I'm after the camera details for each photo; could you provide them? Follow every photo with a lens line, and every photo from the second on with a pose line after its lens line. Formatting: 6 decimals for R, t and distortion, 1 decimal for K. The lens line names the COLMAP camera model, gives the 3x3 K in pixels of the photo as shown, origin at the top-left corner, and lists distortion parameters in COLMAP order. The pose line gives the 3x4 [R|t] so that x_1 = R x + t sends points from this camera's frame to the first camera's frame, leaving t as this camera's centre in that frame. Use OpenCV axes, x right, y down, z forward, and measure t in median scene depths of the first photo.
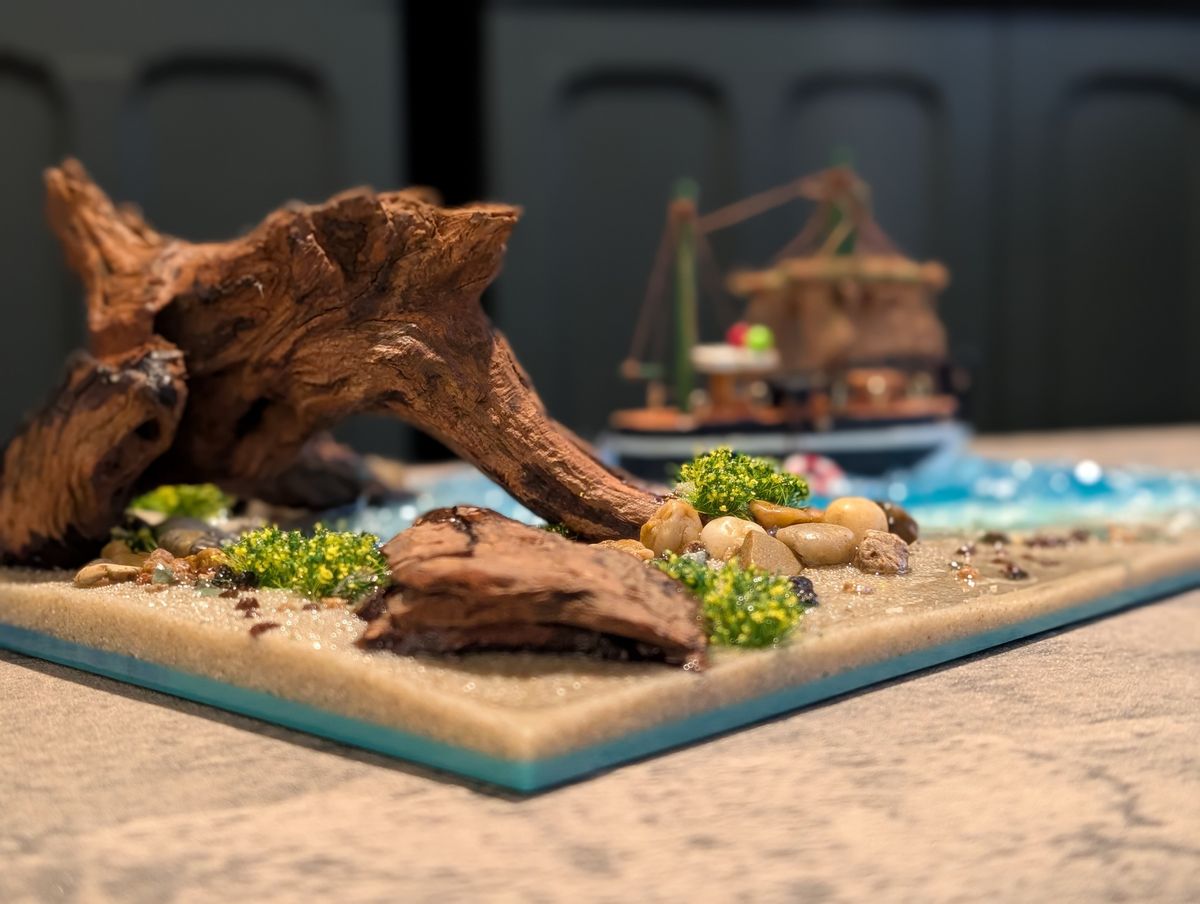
lens RADIAL K [[837.0, 0, 600.0], [0, 837.0, 452.0], [0, 0, 1]] dist [0.049966, -0.000196]
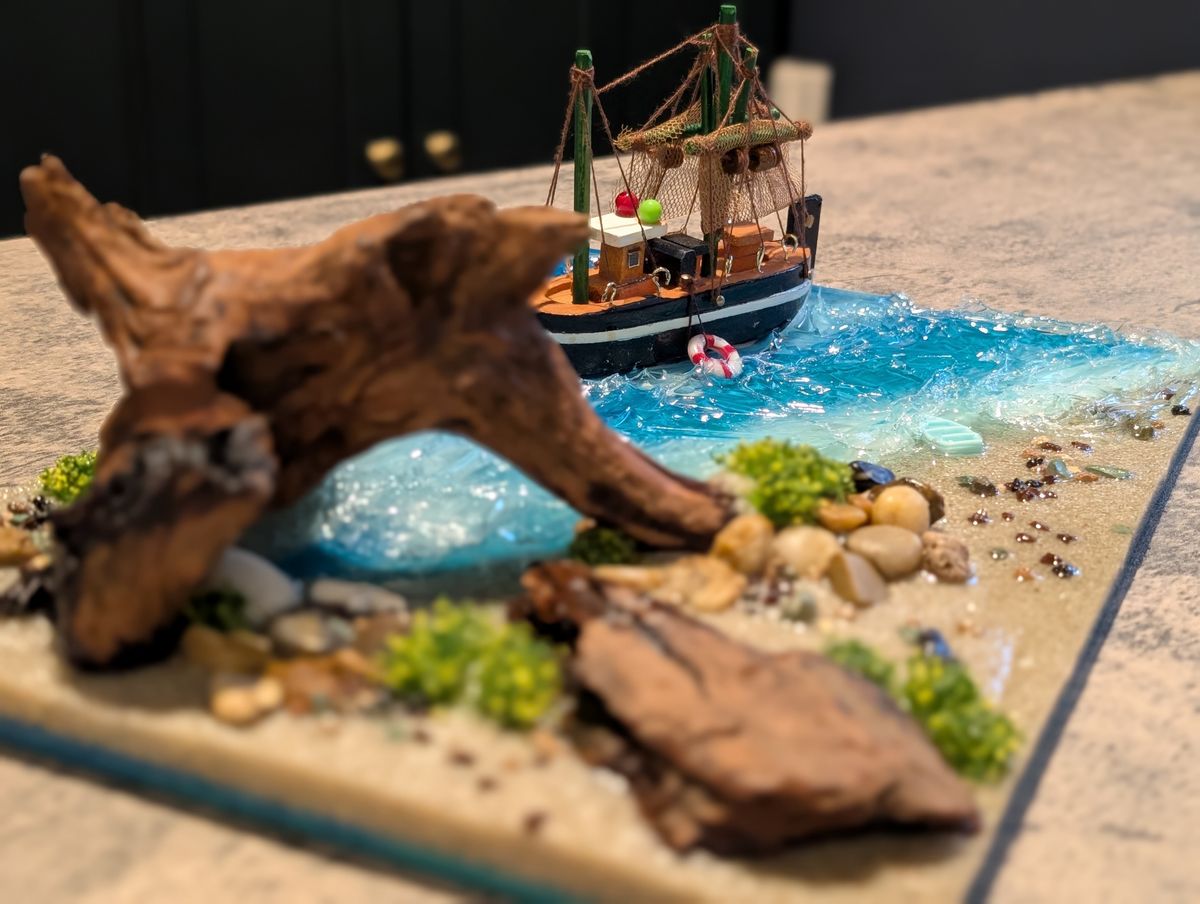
lens RADIAL K [[837.0, 0, 600.0], [0, 837.0, 452.0], [0, 0, 1]] dist [0.049966, -0.000196]
pose [[0.987067, -0.047645, 0.153066, -0.238537], [0.021693, 0.985728, 0.166944, -0.189110], [-0.158835, -0.161464, 0.974013, 0.068198]]
